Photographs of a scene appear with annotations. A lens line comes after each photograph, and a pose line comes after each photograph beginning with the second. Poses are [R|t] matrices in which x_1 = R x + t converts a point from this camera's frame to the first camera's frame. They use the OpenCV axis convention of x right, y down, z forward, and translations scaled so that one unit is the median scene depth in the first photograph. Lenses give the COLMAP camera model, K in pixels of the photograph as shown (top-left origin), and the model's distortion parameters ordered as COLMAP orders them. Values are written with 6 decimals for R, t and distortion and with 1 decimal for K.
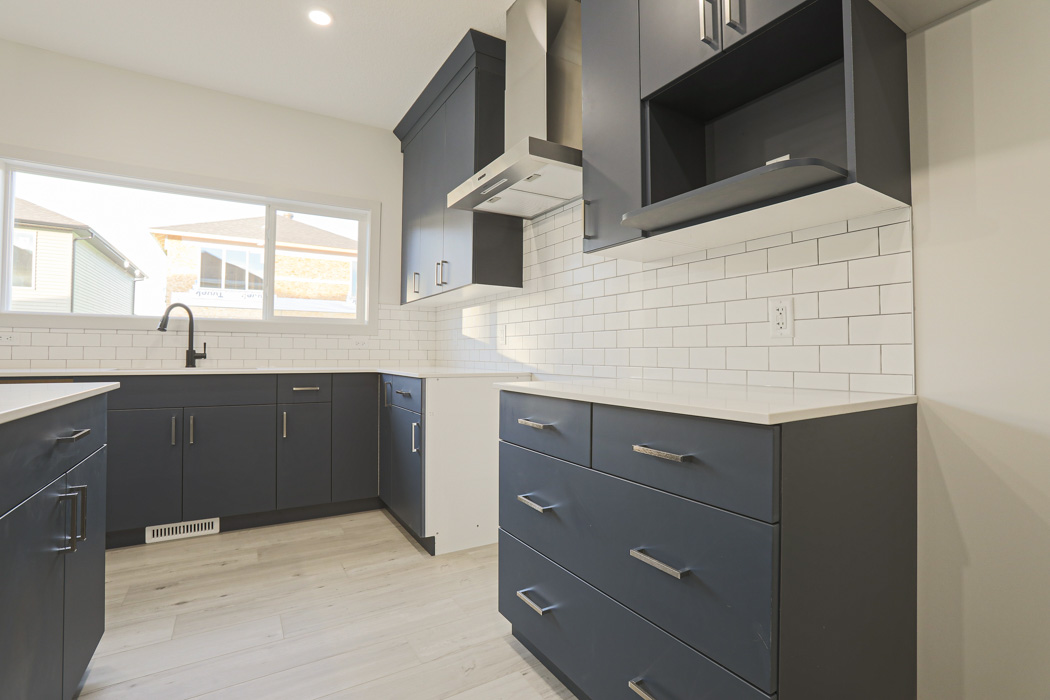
lens RADIAL K [[480.8, 0, 516.9], [0, 480.8, 344.1], [0, 0, 1]] dist [-0.074531, 0.033385]
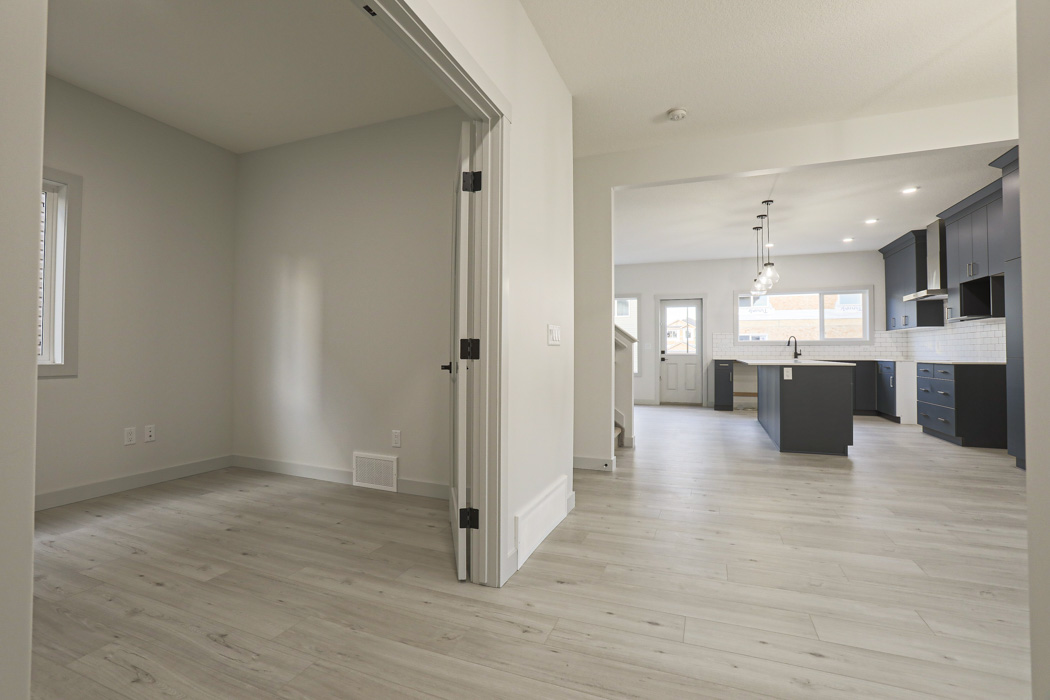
lens RADIAL K [[477.6, 0, 516.1], [0, 477.6, 344.2], [0, 0, 1]] dist [-0.069161, 0.027586]
pose [[0.599045, -0.018548, -0.800501, 0.580615], [0.017977, 0.999791, -0.009712, -0.041081], [0.800514, -0.008572, 0.599253, -2.175668]]
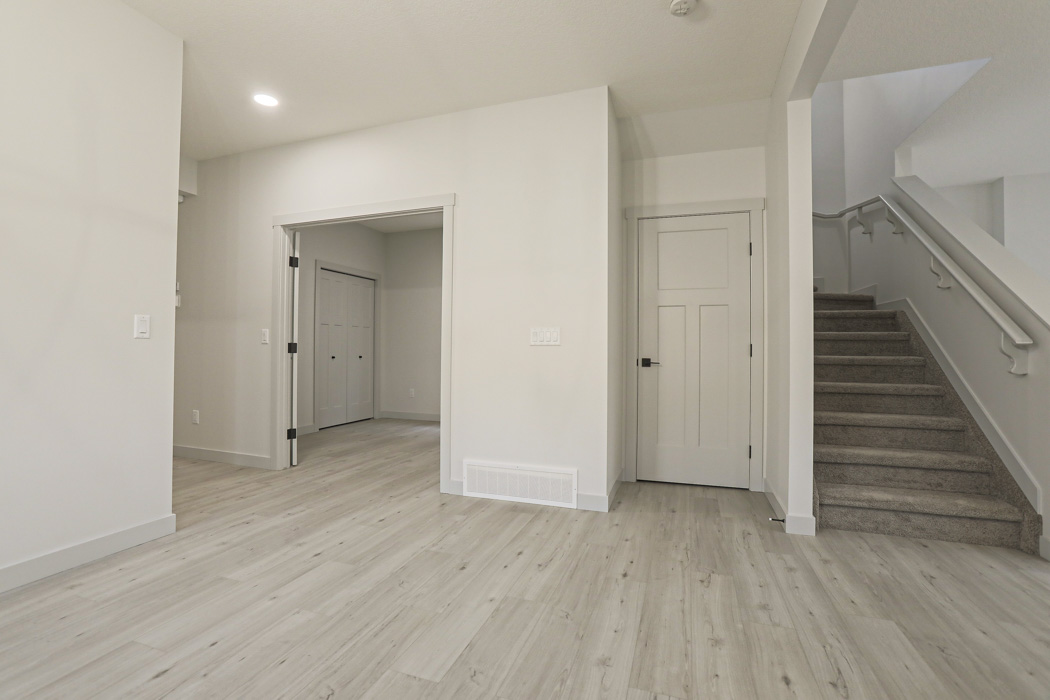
lens RADIAL K [[480.8, 0, 516.9], [0, 480.8, 344.1], [0, 0, 1]] dist [-0.074531, 0.033385]
pose [[-0.772170, -0.021553, -0.635050, 0.613268], [0.002299, 0.999323, -0.036711, -0.007820], [0.635411, -0.029807, -0.771598, -0.645225]]
